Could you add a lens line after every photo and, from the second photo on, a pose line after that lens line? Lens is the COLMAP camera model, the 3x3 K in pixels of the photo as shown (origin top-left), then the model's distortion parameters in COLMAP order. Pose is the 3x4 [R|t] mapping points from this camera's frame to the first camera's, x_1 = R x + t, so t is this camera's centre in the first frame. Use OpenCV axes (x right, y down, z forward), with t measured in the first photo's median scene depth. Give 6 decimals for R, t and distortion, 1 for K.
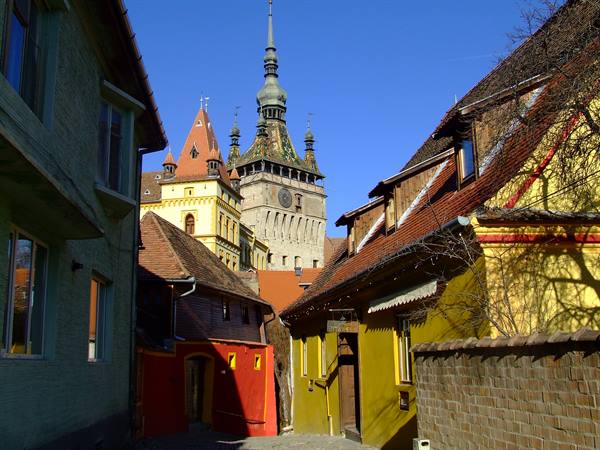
lens RADIAL K [[715.1, 0, 300.0], [0, 715.1, 225.0], [0, 0, 1]] dist [0.003273, 0.000507]
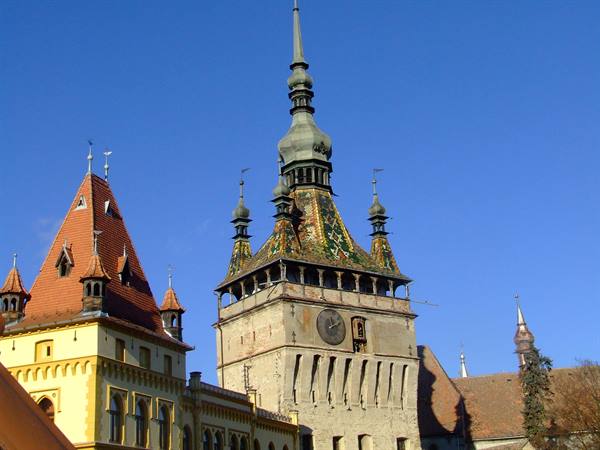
lens RADIAL K [[975.7, 0, 300.0], [0, 975.7, 225.0], [0, 0, 1]] dist [-0.005290, 0.008173]
pose [[0.983212, -0.086321, -0.160760, 0.078656], [0.067136, 0.990359, -0.121171, -0.025569], [0.169669, 0.108344, 0.979527, 0.259809]]
